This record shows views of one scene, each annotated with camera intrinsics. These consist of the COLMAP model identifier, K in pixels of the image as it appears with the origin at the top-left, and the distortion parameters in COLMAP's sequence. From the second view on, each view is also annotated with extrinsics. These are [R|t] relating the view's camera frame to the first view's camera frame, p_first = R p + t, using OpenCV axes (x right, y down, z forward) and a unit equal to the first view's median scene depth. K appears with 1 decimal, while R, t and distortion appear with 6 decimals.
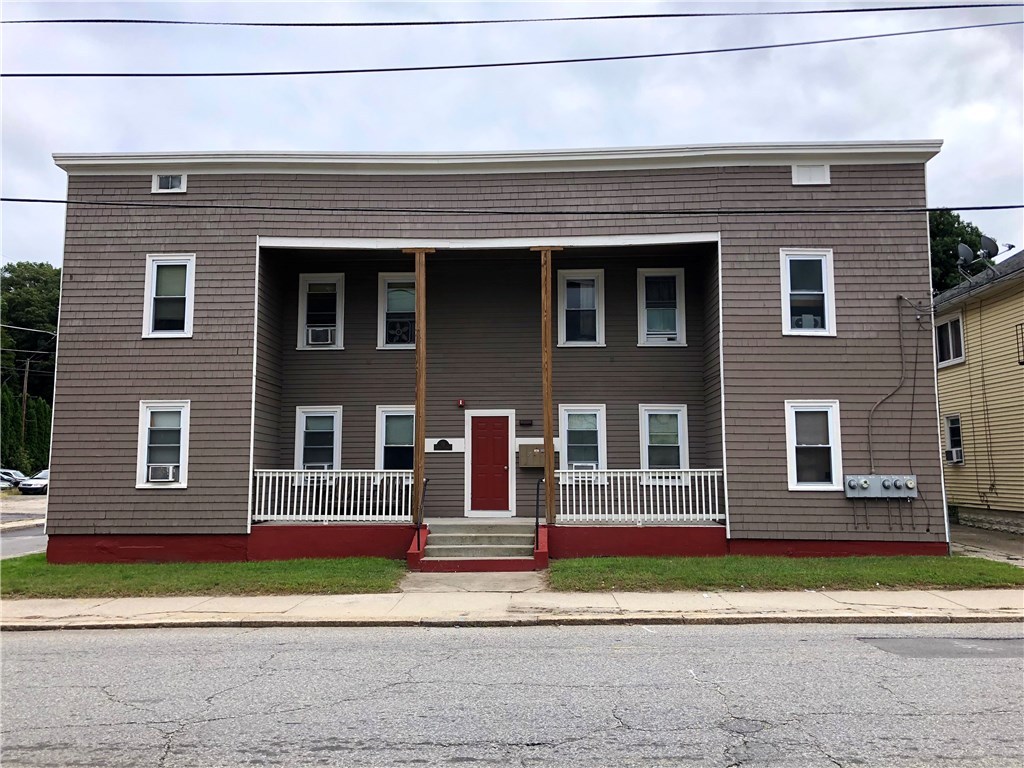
lens RADIAL K [[846.1, 0, 511.0], [0, 846.1, 382.7], [0, 0, 1]] dist [0.026406, -0.004648]
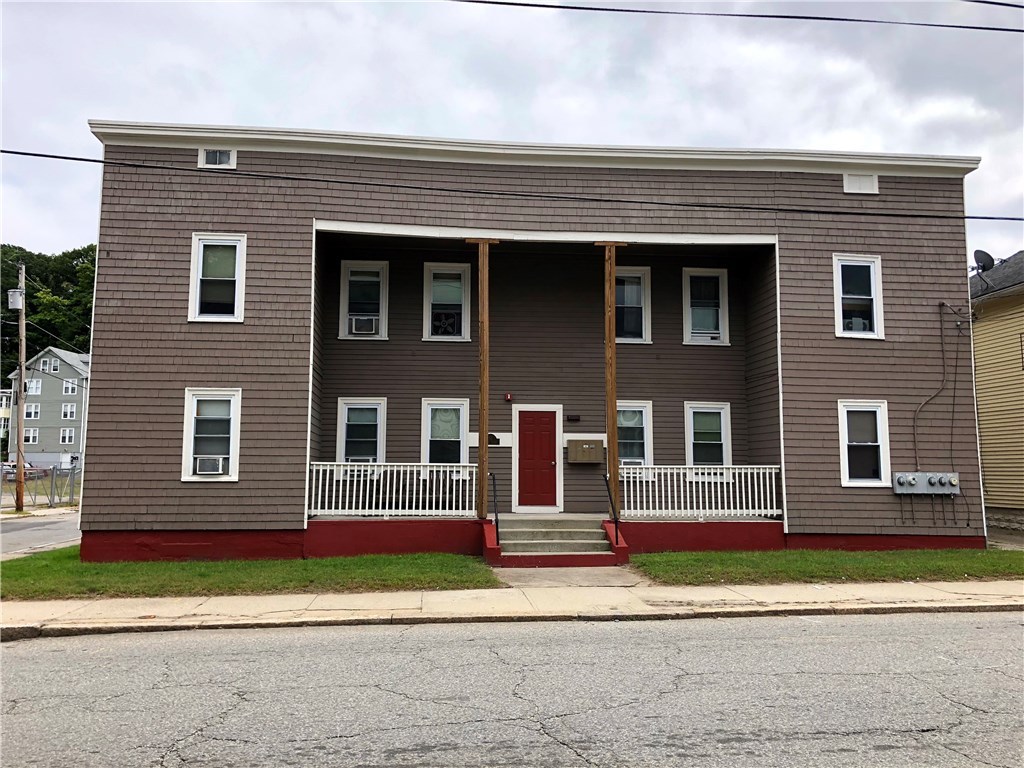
lens RADIAL K [[846.1, 0, 509.3], [0, 846.1, 381.2], [0, 0, 1]] dist [0.026406, -0.004648]
pose [[0.991282, 0.020684, 0.130127, -0.204402], [-0.020422, 0.999786, -0.003350, 0.009461], [-0.130169, 0.000664, 0.991492, 0.022722]]
